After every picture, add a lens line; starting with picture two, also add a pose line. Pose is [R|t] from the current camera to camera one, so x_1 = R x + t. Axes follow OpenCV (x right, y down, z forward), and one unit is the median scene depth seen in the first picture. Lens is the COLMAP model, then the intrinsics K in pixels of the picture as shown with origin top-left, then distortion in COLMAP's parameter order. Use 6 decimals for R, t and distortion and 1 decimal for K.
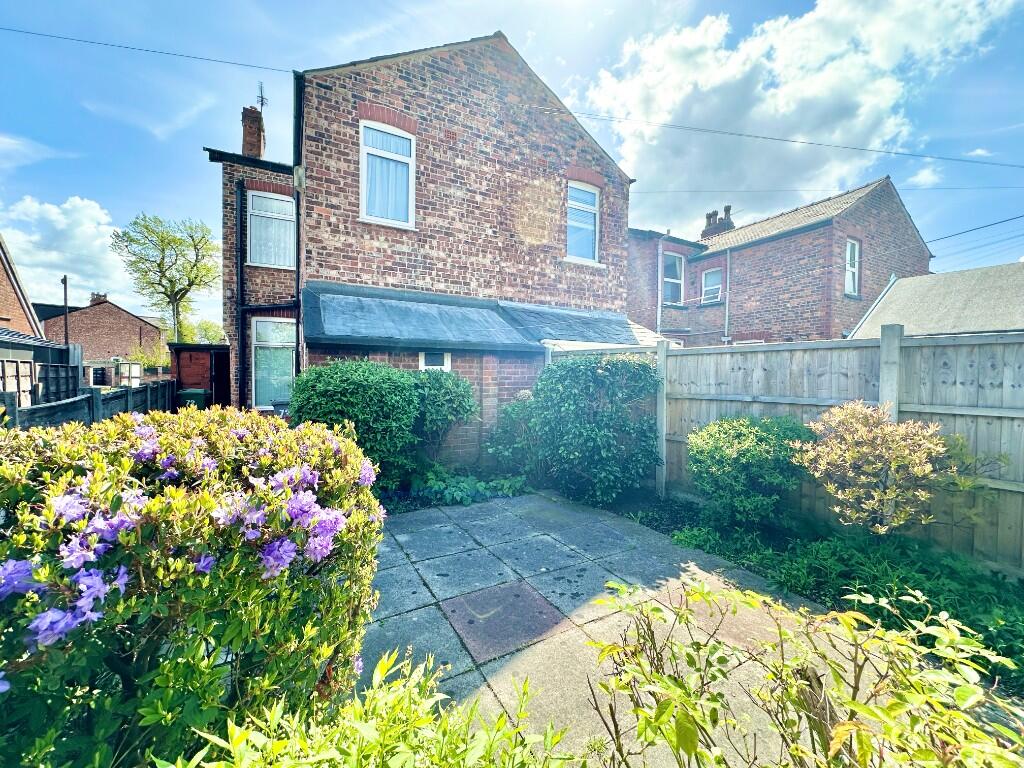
lens RADIAL K [[406.0, 0, 512.4], [0, 406.0, 385.6], [0, 0, 1]] dist [-0.003766, 0.001037]
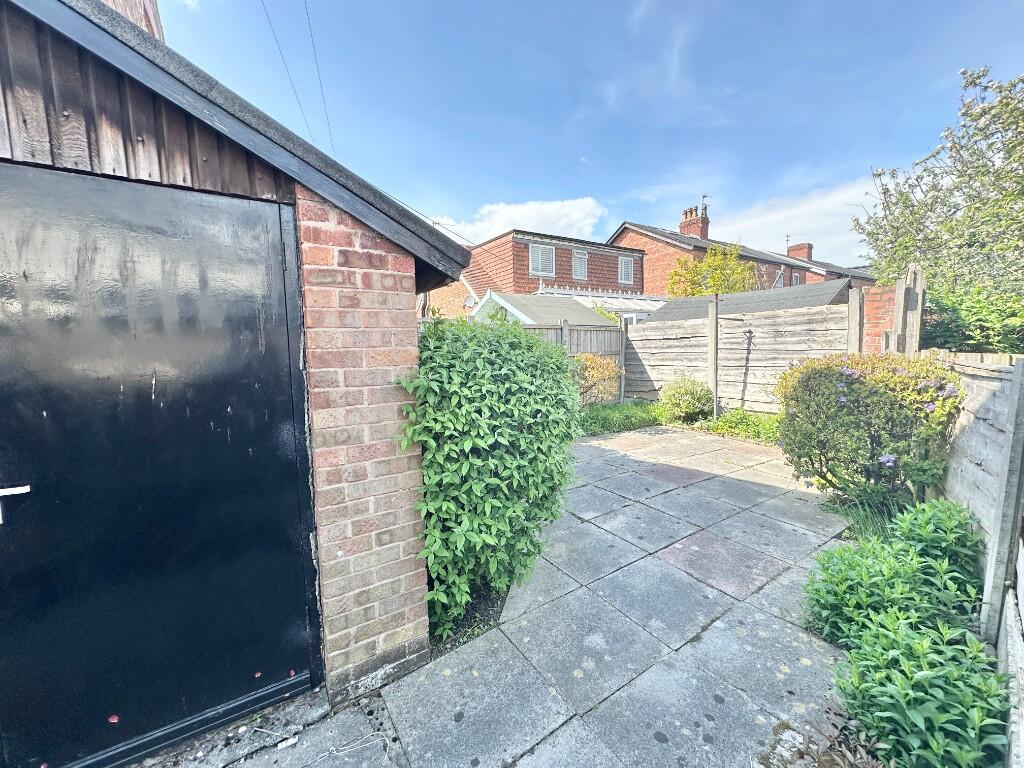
lens RADIAL K [[406.0, 0, 511.7], [0, 406.0, 384.4], [0, 0, 1]] dist [-0.003766, 0.001037]
pose [[-0.069613, -0.104960, 0.992037, -0.647285], [0.040567, 0.993329, 0.107944, -0.021057], [-0.996749, 0.047758, -0.064891, 0.681846]]
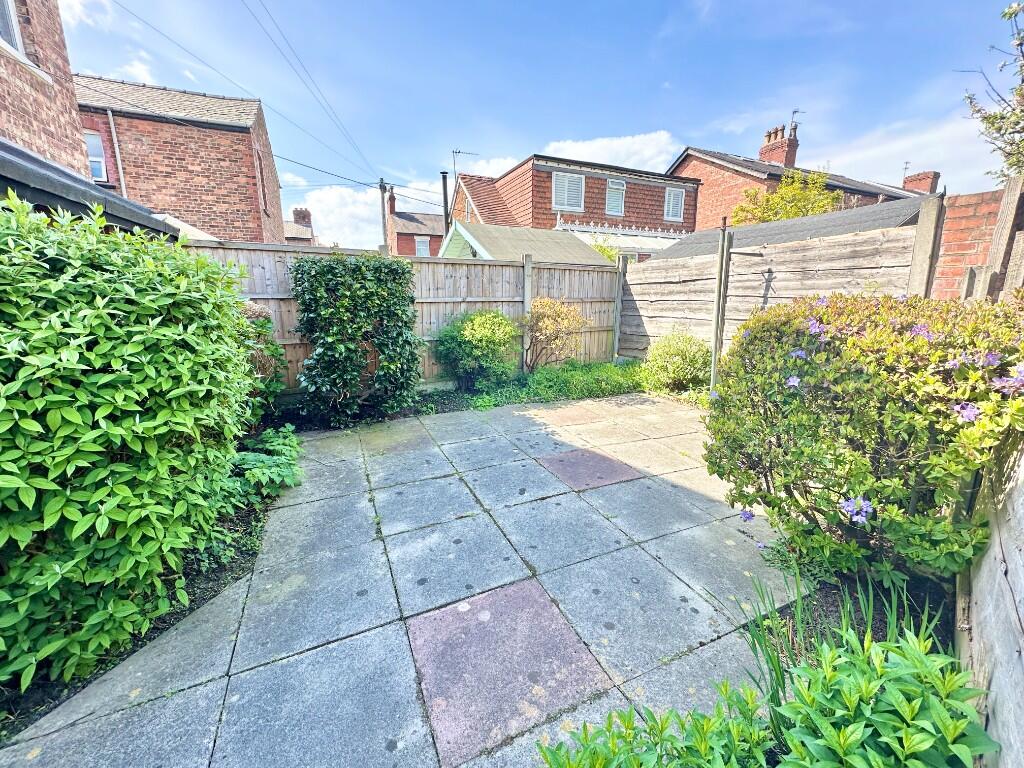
lens RADIAL K [[406.0, 0, 512.0], [0, 406.0, 383.8], [0, 0, 1]] dist [-0.003766, 0.001037]
pose [[0.085646, -0.223031, 0.971042, -0.463849], [0.022714, 0.974807, 0.221893, 0.005258], [-0.996067, 0.003052, 0.088554, 0.420467]]
